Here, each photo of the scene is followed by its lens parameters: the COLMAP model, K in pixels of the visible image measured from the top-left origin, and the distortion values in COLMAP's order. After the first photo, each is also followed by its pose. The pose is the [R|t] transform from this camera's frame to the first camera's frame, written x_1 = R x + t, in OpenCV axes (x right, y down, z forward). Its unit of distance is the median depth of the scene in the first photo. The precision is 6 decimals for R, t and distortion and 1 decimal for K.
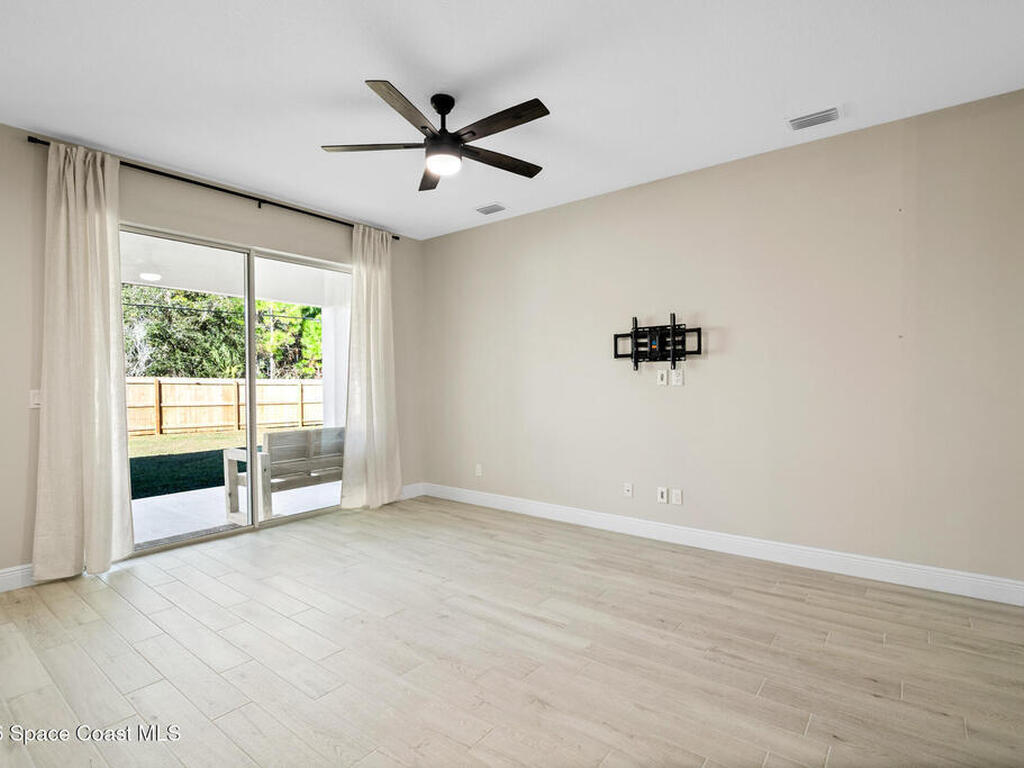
lens RADIAL K [[515.8, 0, 512.0], [0, 515.8, 384.0], [0, 0, 1]] dist [-0.002935, -0.001012]
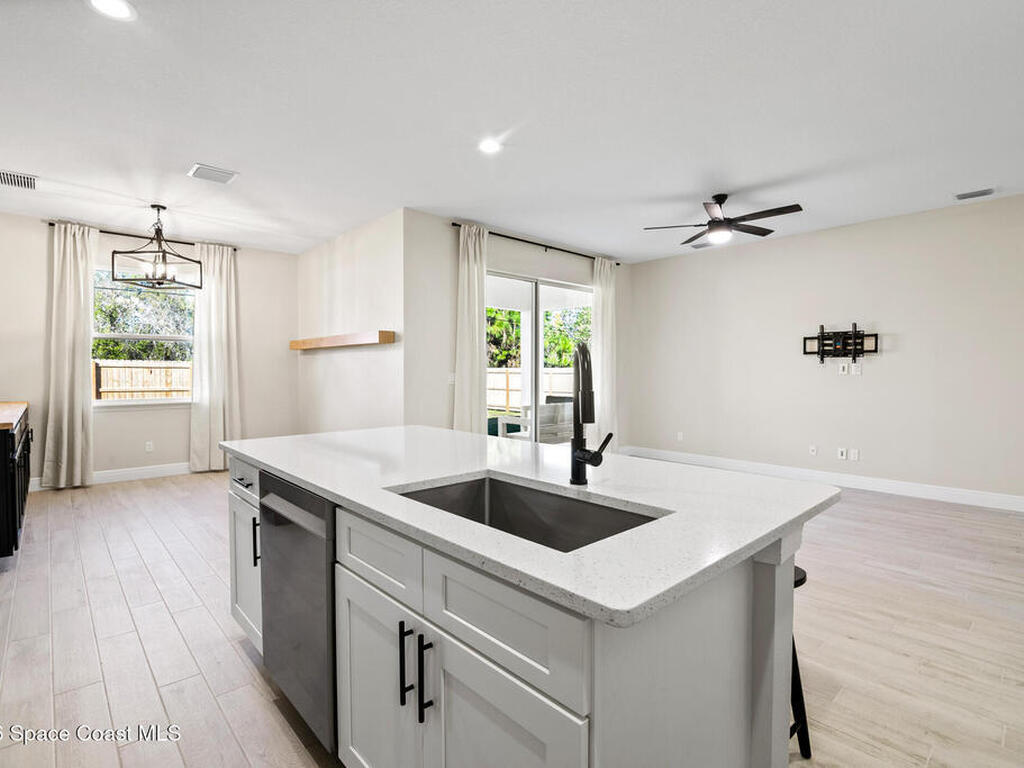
lens RADIAL K [[506.9, 0, 515.5], [0, 506.9, 379.6], [0, 0, 1]] dist [-0.012810, -0.000476]
pose [[0.986856, 0.011981, -0.161158, -0.360512], [-0.009853, 0.999853, 0.014000, 0.005812], [0.161302, -0.012229, 0.986829, -0.478657]]
